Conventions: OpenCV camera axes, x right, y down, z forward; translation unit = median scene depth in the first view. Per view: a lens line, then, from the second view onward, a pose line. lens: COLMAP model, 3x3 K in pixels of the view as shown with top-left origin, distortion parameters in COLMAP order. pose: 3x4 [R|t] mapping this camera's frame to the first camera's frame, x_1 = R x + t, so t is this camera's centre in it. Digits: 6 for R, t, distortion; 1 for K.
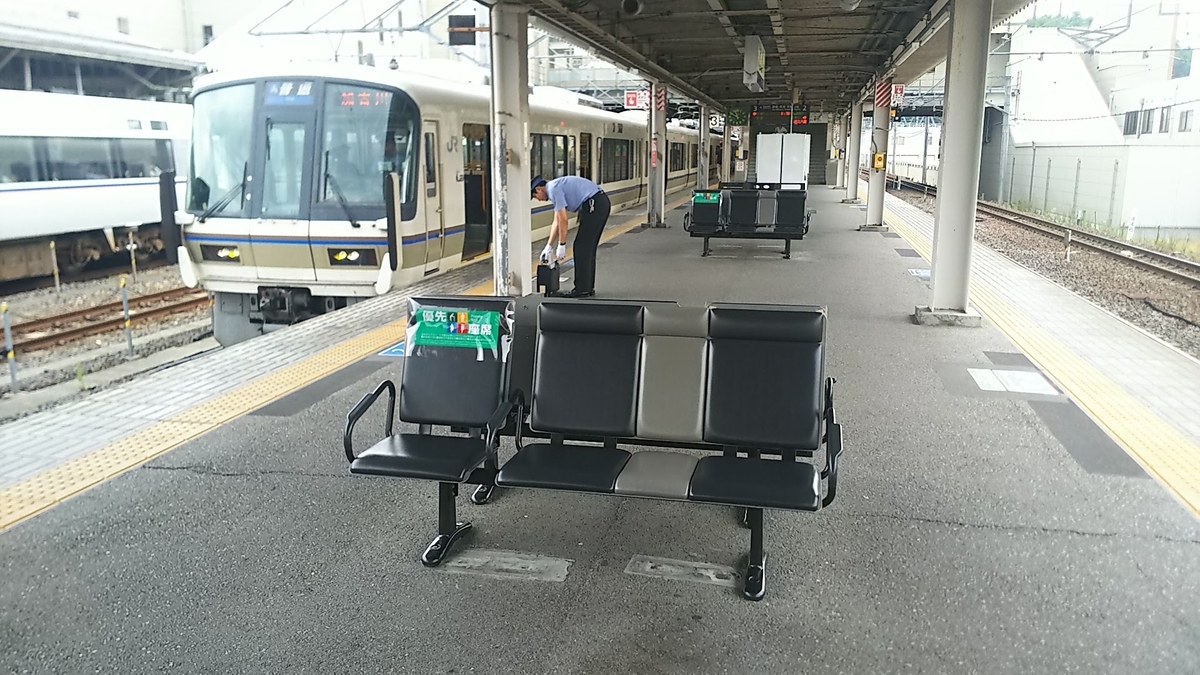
lens RADIAL K [[987.6, 0, 630.5], [0, 987.6, 353.6], [0, 0, 1]] dist [-0.000685, 0.003558]
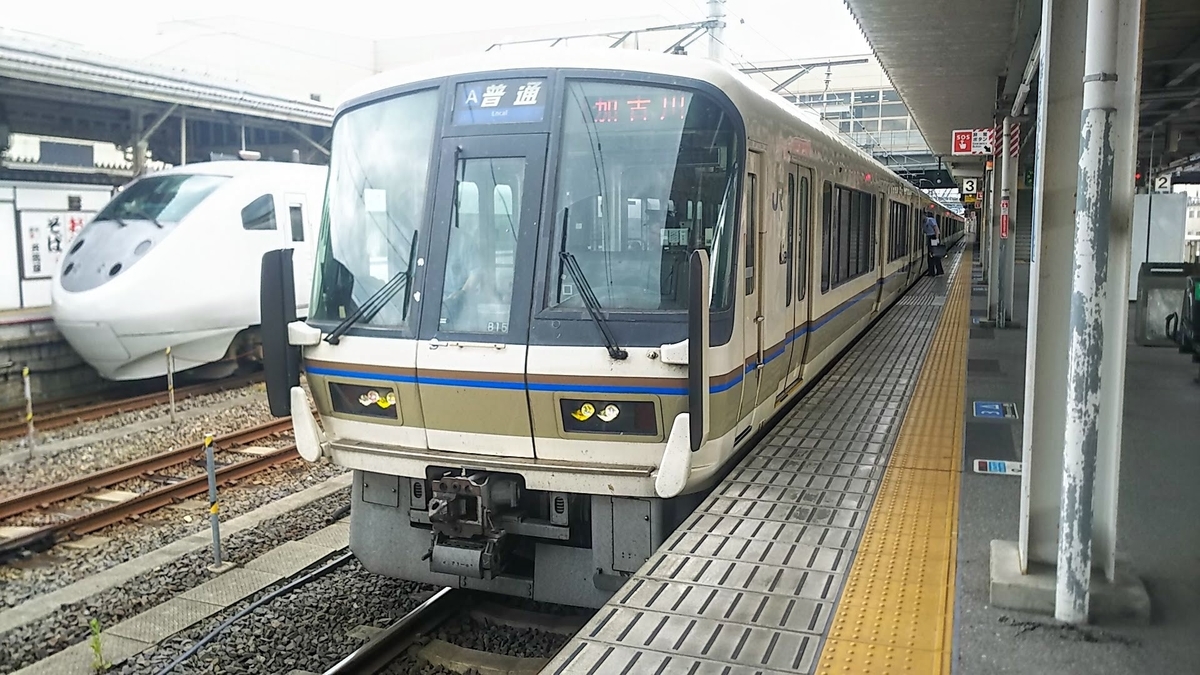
lens RADIAL K [[987.6, 0, 597.9], [0, 987.6, 335.4], [0, 0, 1]] dist [-0.000685, 0.003558]
pose [[0.979620, 0.009843, -0.200618, -0.185177], [-0.028868, 0.995329, -0.092128, -0.091678], [0.198774, 0.096042, 0.975328, 0.503669]]
